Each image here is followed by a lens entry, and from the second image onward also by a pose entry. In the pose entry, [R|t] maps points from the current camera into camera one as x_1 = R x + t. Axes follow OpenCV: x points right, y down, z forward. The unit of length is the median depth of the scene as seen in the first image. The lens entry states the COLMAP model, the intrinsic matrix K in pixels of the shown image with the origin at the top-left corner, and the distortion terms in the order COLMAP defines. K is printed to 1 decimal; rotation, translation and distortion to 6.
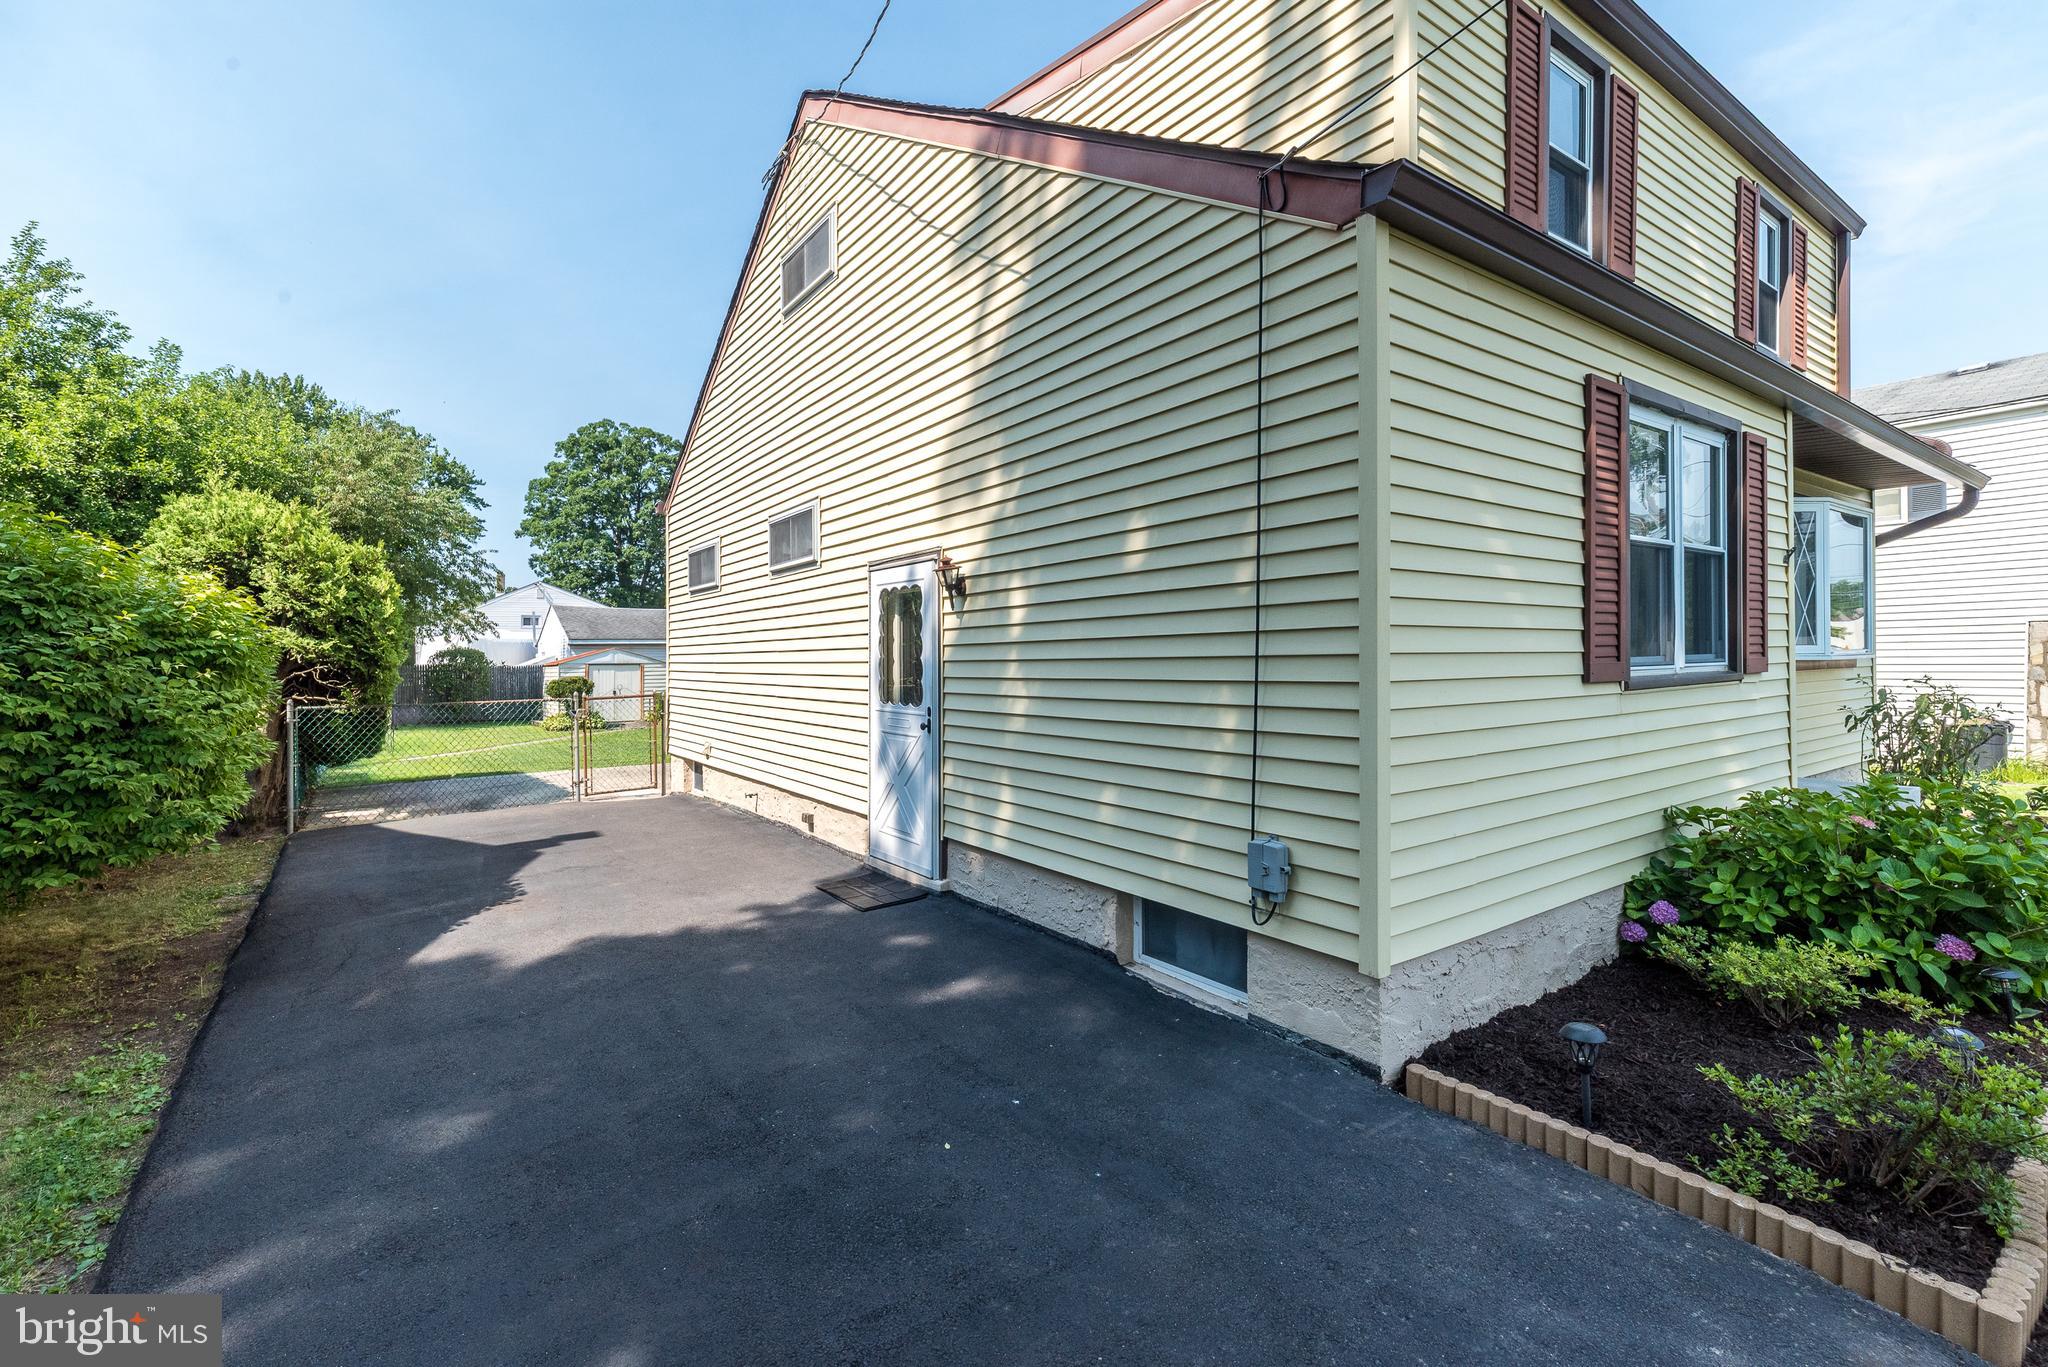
lens RADIAL K [[898.8, 0, 1018.9], [0, 898.8, 661.6], [0, 0, 1]] dist [0.000495, -0.000011]
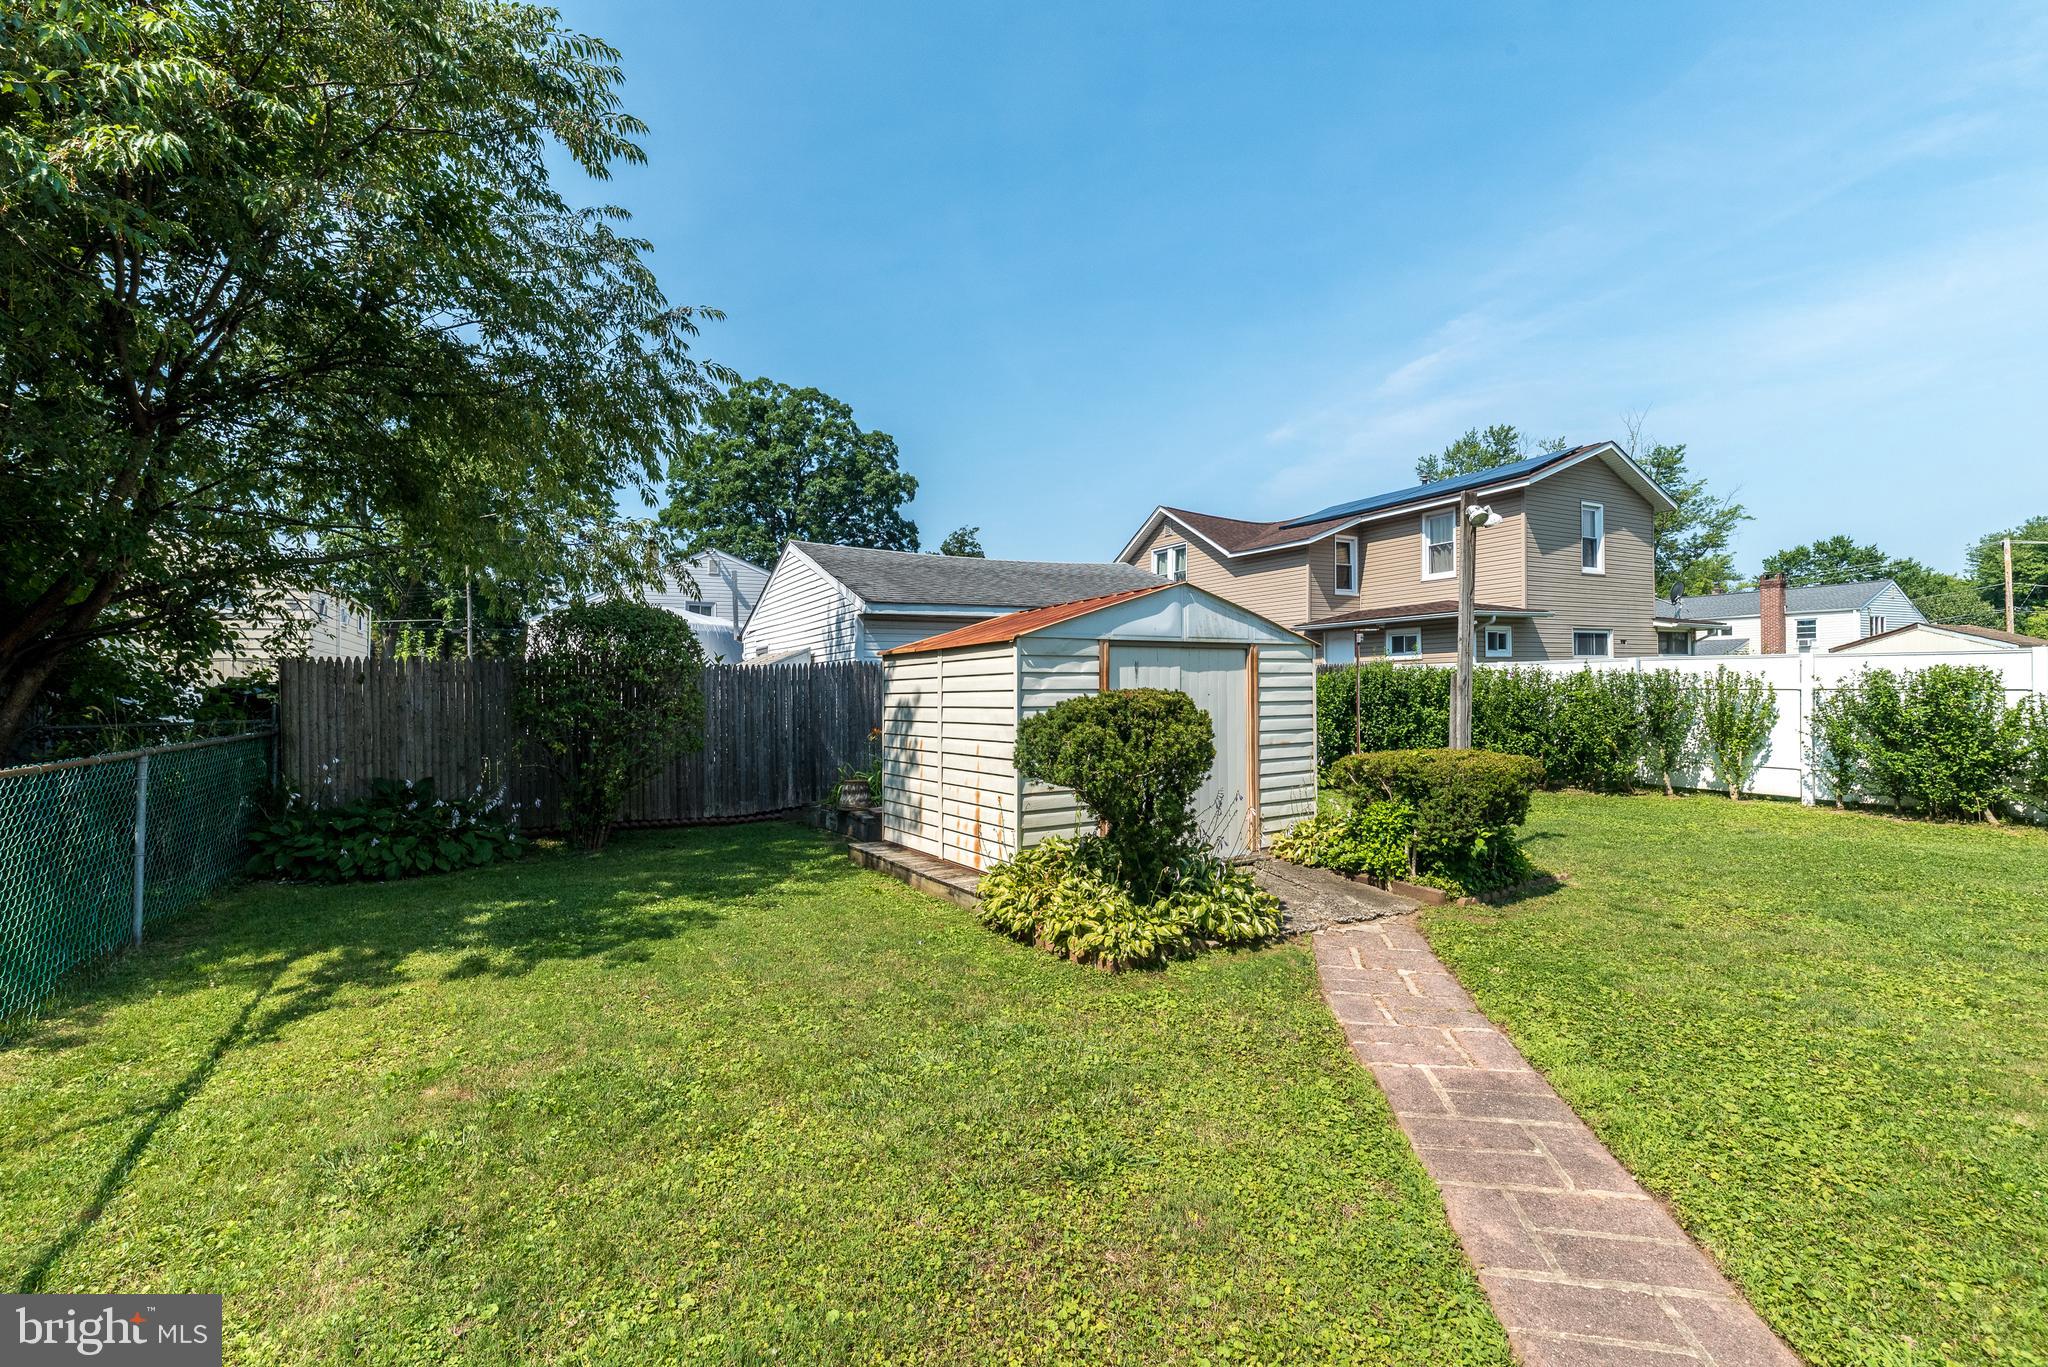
lens RADIAL K [[890.6, 0, 1021.0], [0, 890.6, 652.3], [0, 0, 1]] dist [0.003607, 0.000424]
pose [[0.994936, -0.012526, -0.099728, -0.158981], [0.009094, 0.999353, -0.034792, 0.004824], [0.100099, 0.033709, 0.994406, 0.248784]]
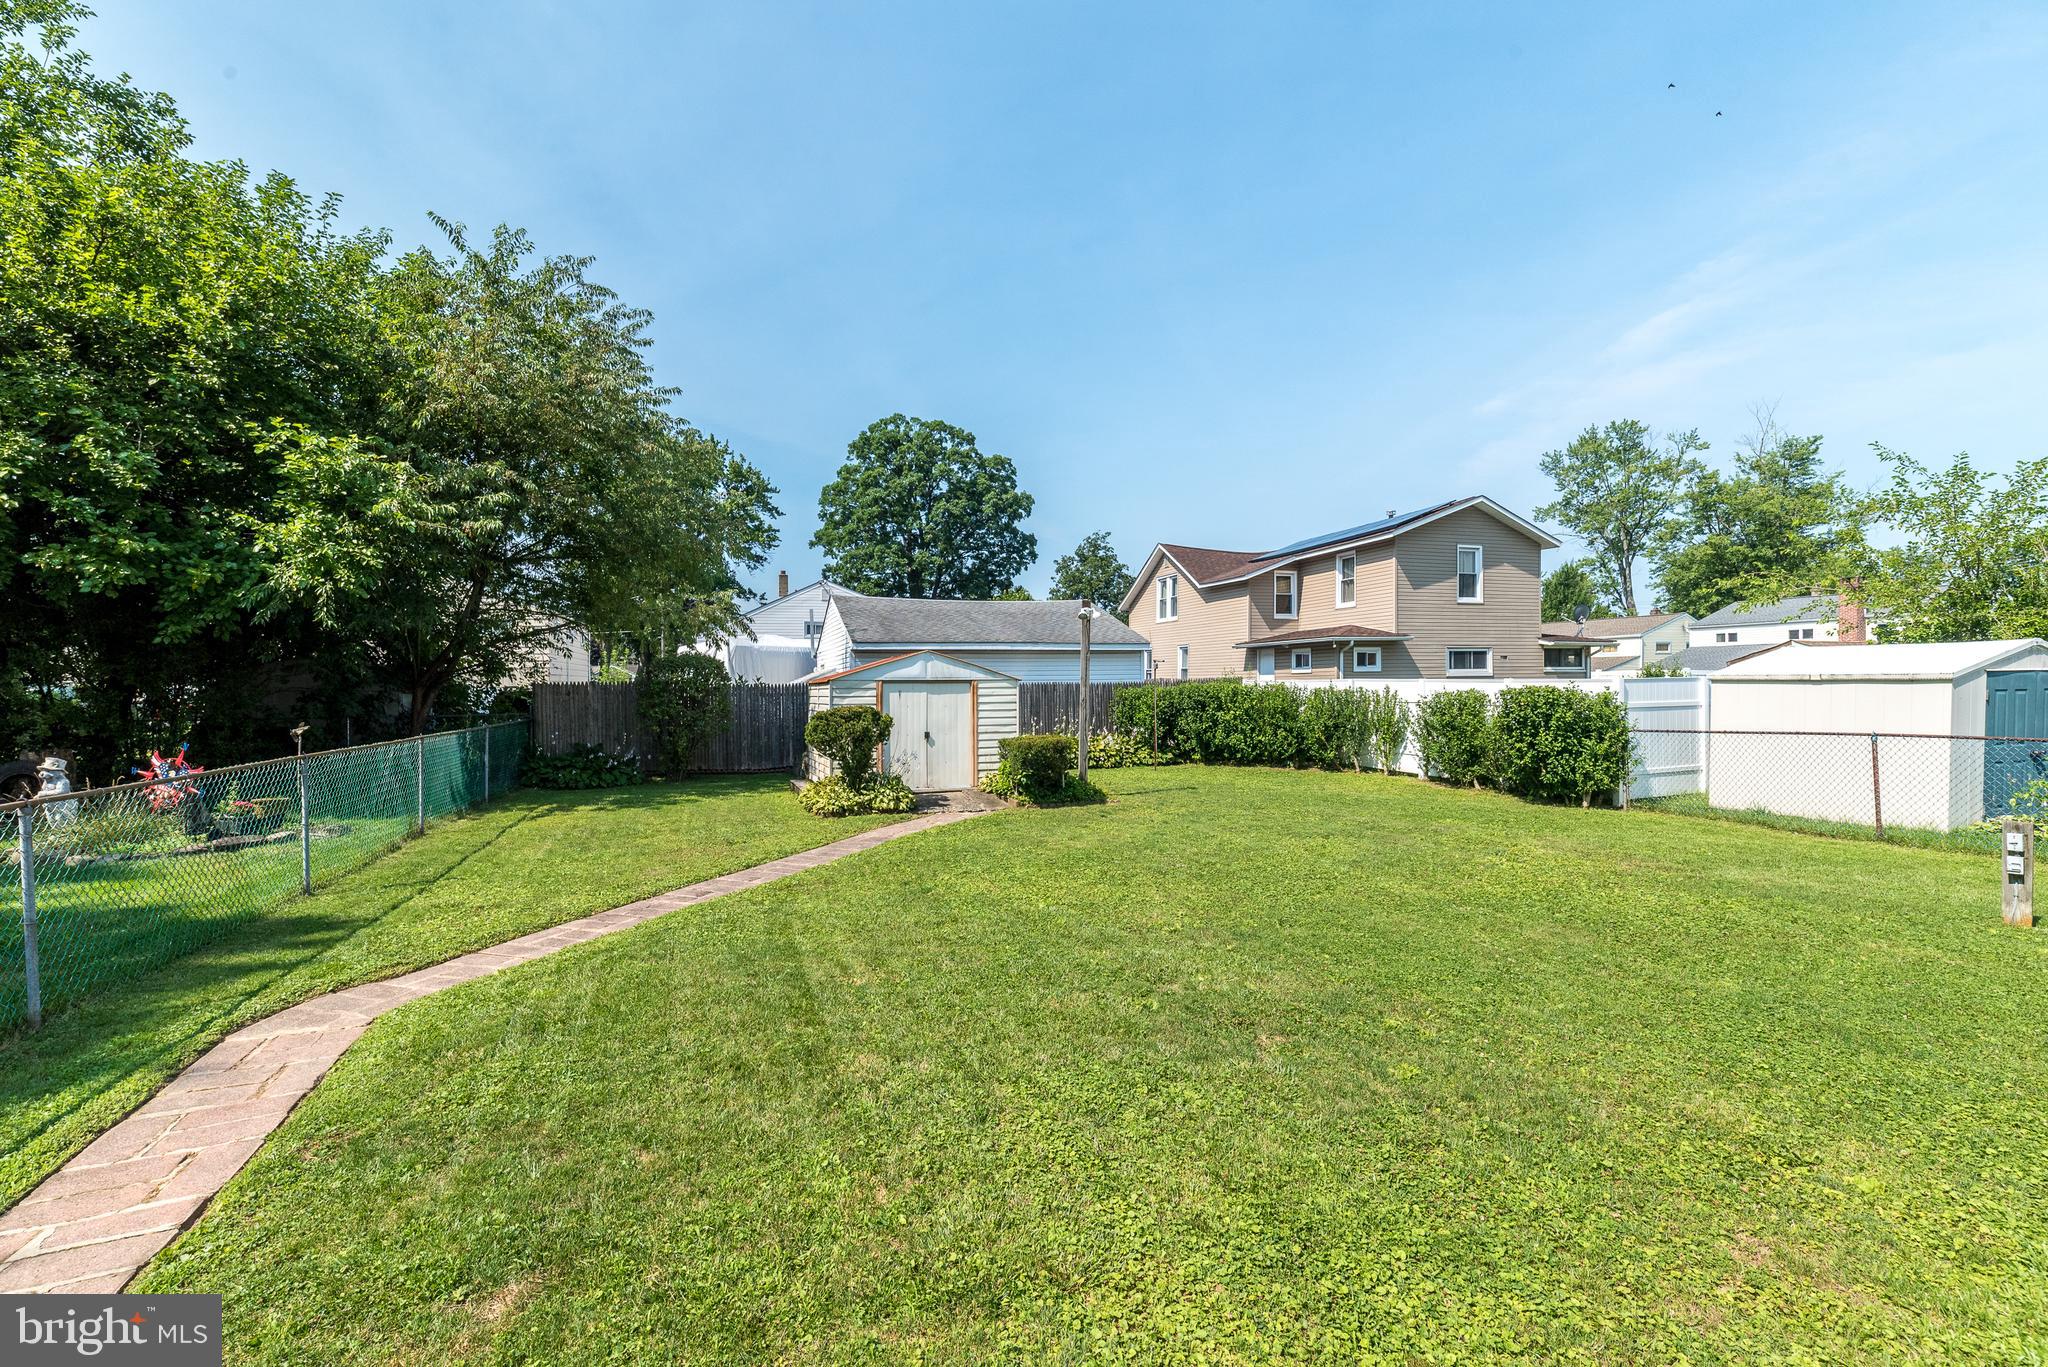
lens RADIAL K [[891.0, 0, 1024.3], [0, 891.0, 665.8], [0, 0, 1]] dist [0.005989, 0.000358]
pose [[0.959310, -0.009706, -0.282187, -0.083220], [0.005930, 0.999881, -0.014232, 0.000683], [0.282292, 0.011979, 0.959254, 0.173013]]
